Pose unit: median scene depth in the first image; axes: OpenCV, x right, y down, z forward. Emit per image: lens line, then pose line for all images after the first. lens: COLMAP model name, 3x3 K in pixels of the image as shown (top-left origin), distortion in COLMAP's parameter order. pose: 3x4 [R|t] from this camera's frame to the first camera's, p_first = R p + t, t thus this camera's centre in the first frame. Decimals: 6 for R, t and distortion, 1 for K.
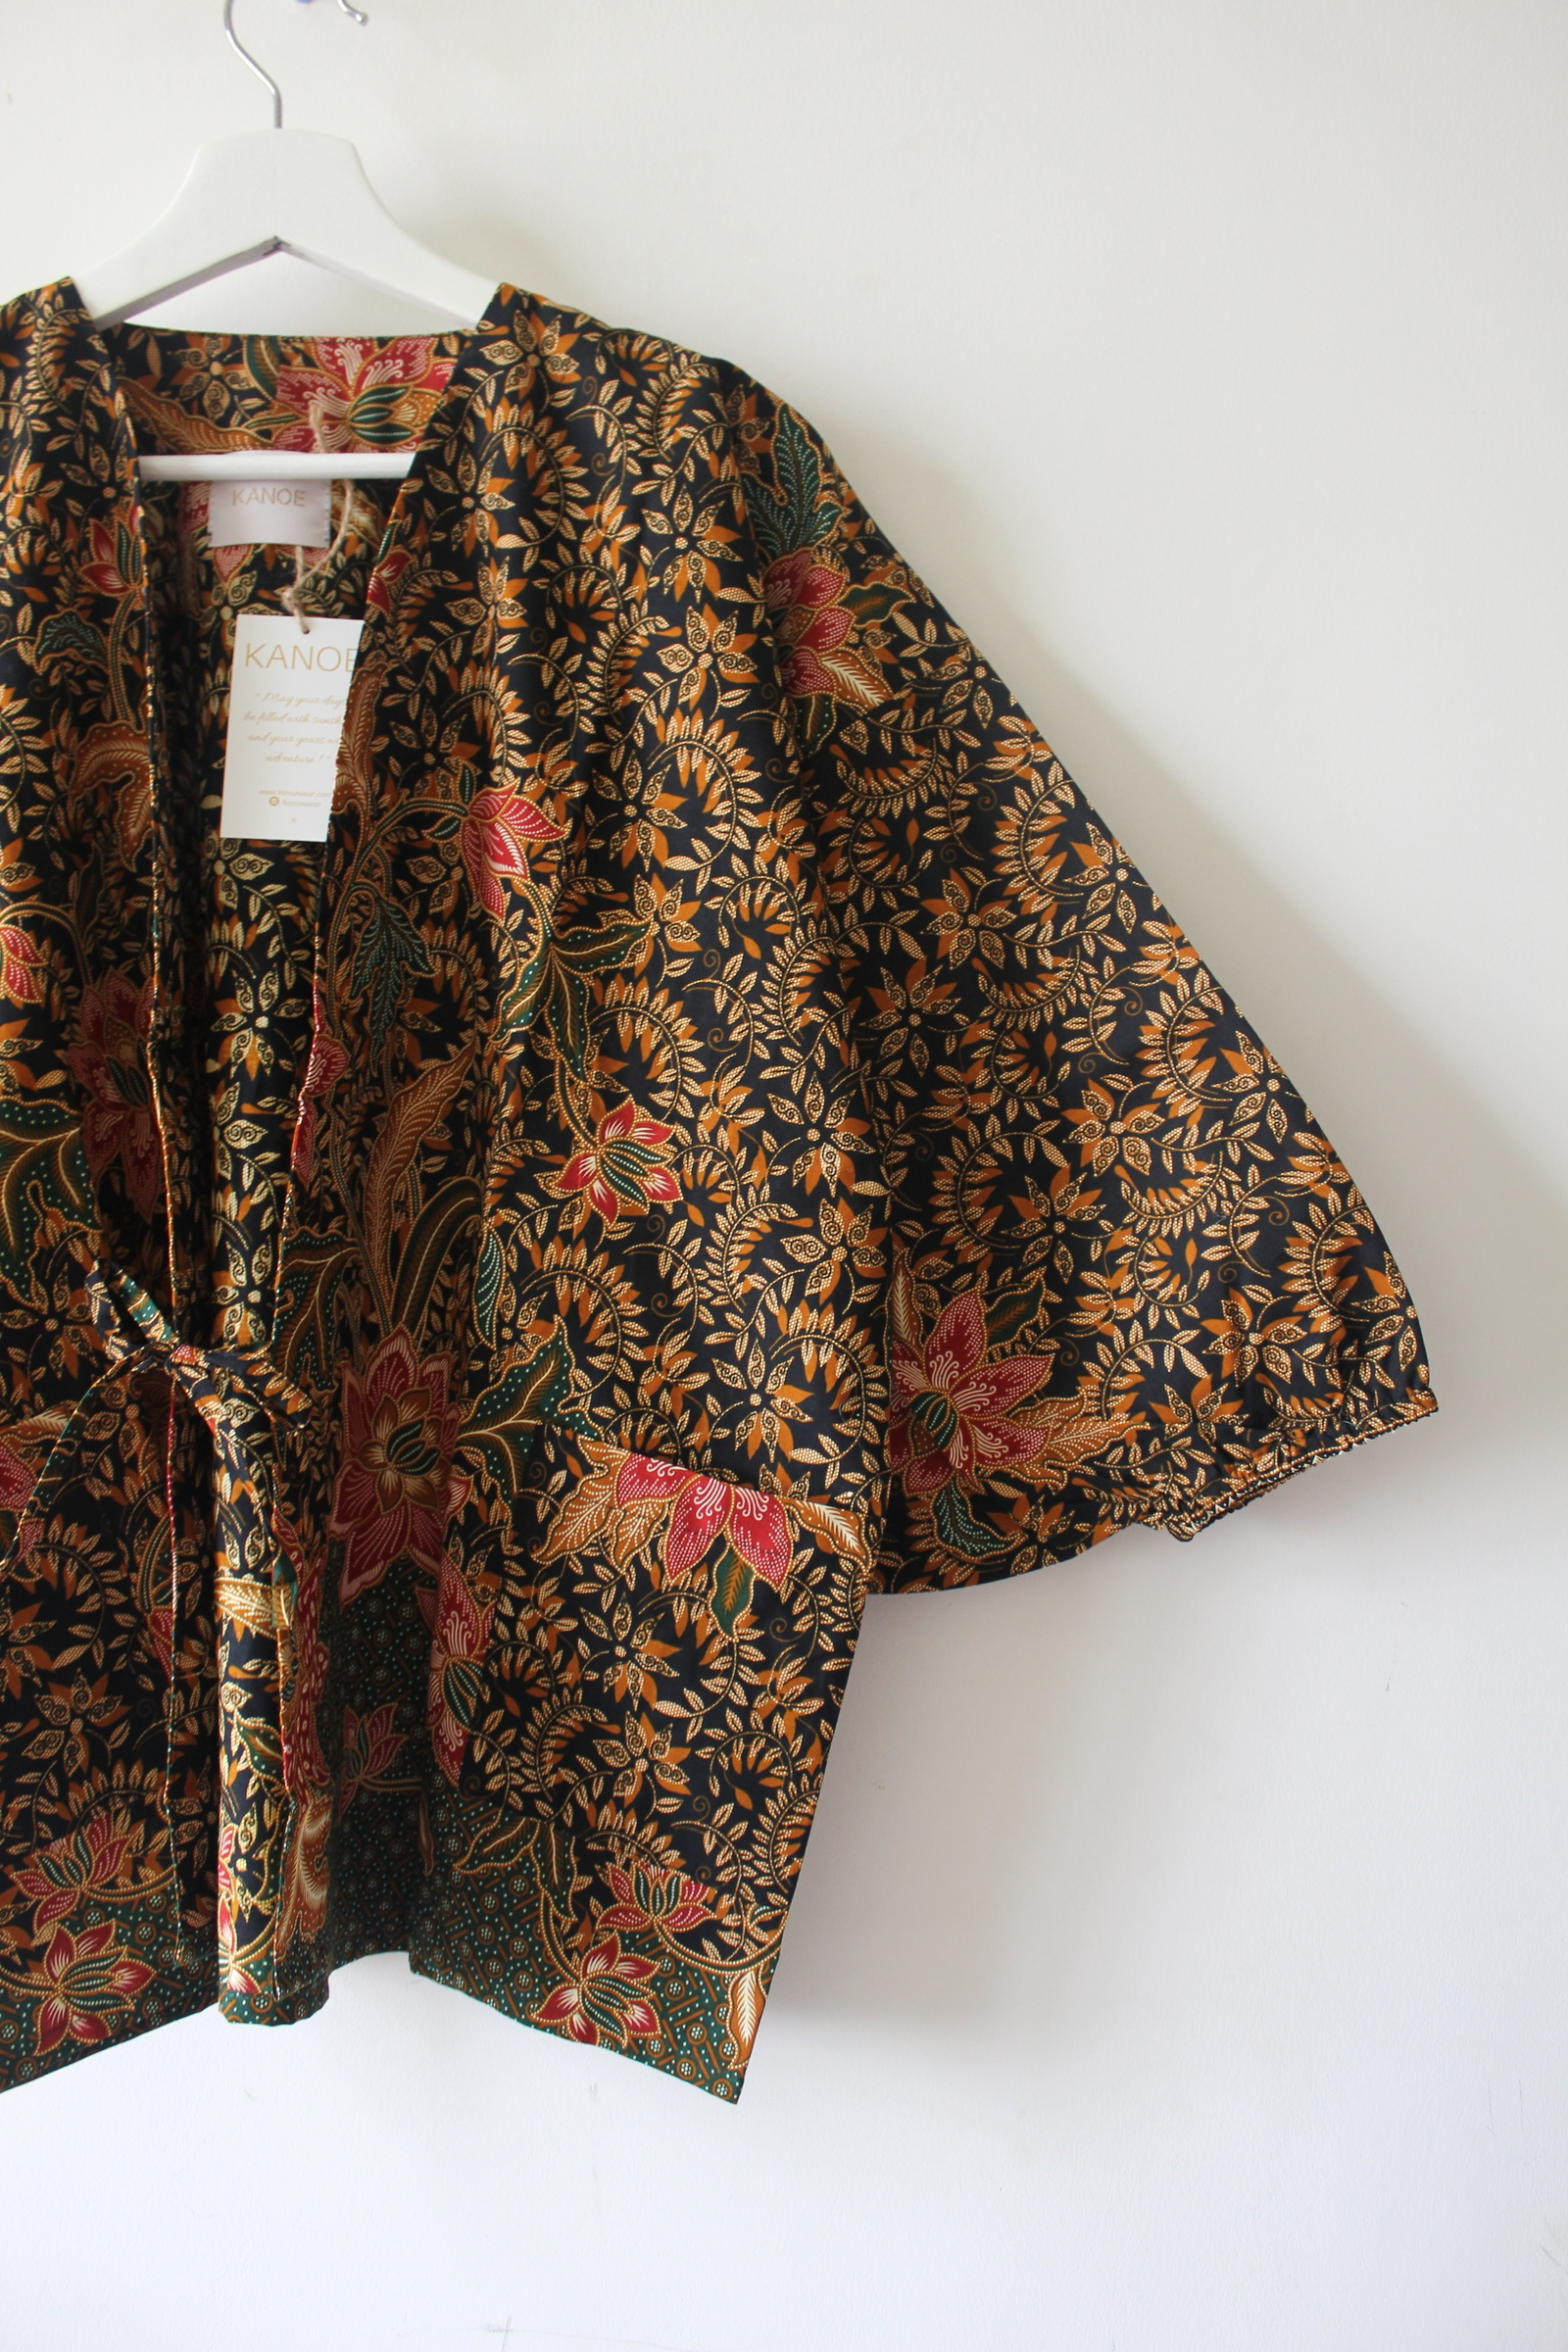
lens RADIAL K [[2488.6, 0, 784.2], [0, 2488.6, 1195.7], [0, 0, 1]] dist [-0.119365, 0.000000]
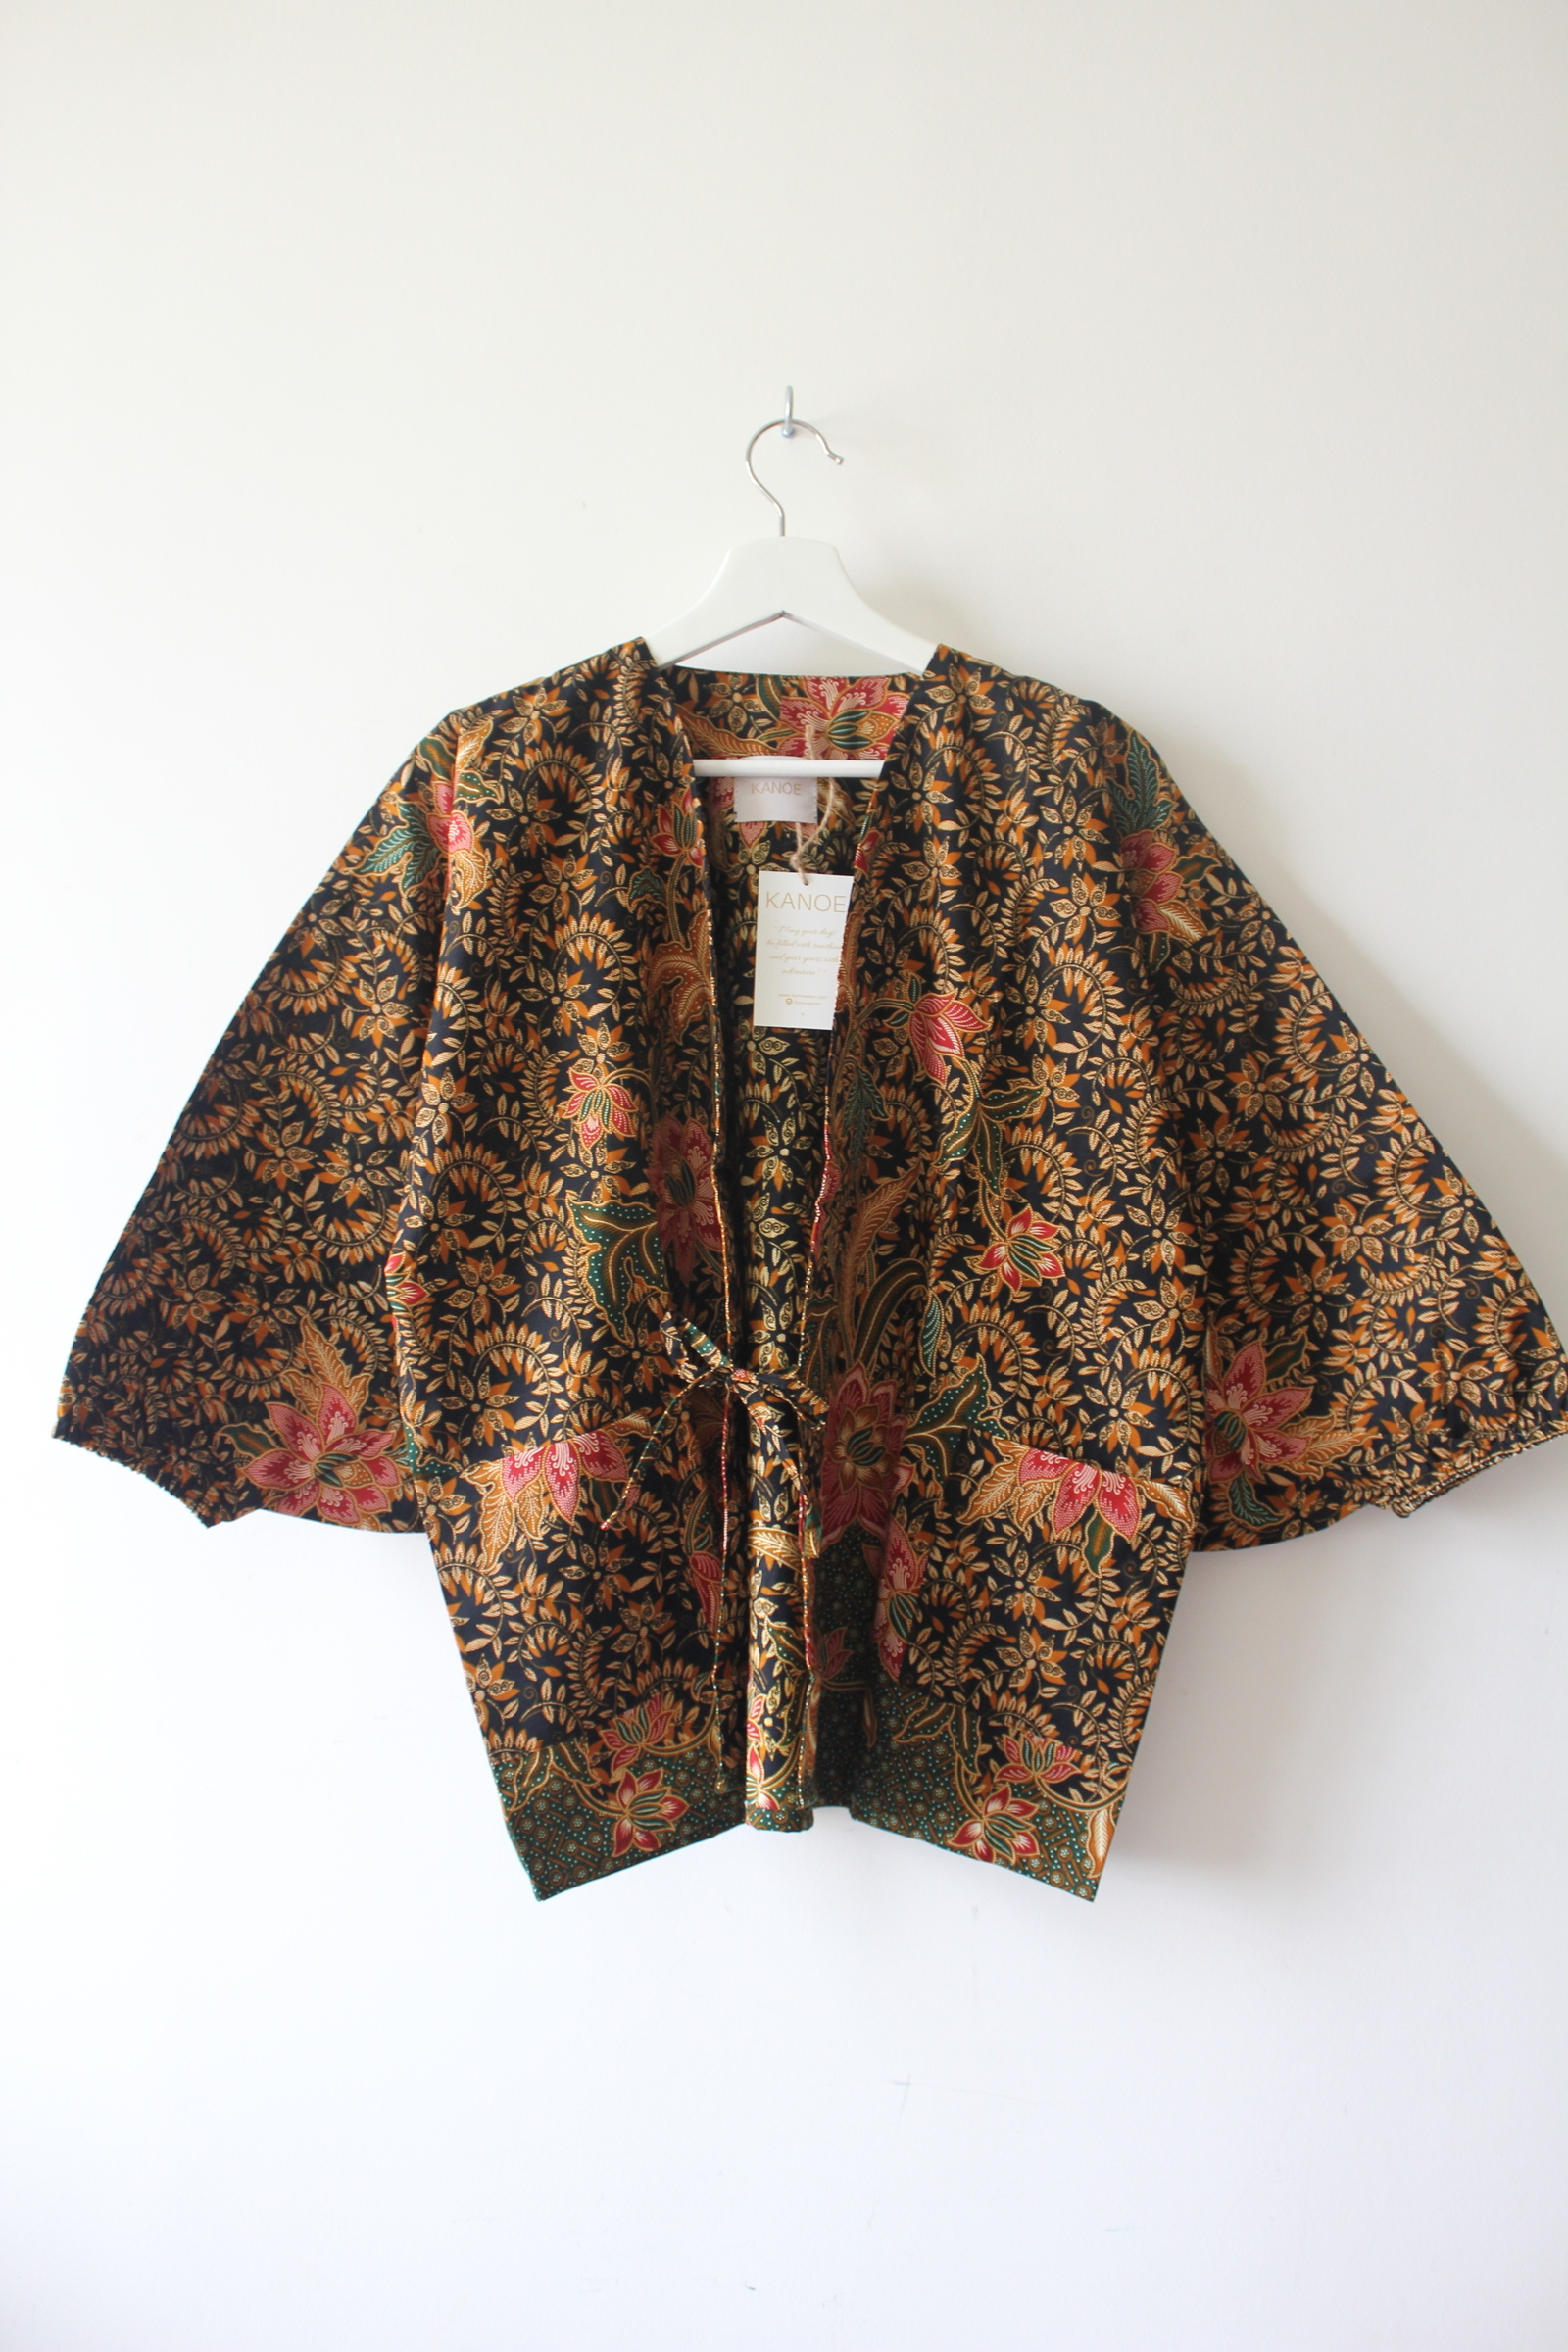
lens RADIAL K [[2488.6, 0, 787.3], [0, 2488.6, 1171.6], [0, 0, 1]] dist [-0.119365, 0.000000]
pose [[0.998724, 0.011957, -0.049074, -0.133512], [-0.014115, 0.998938, -0.043860, 0.006574], [0.048497, 0.044496, 0.997832, -0.475033]]
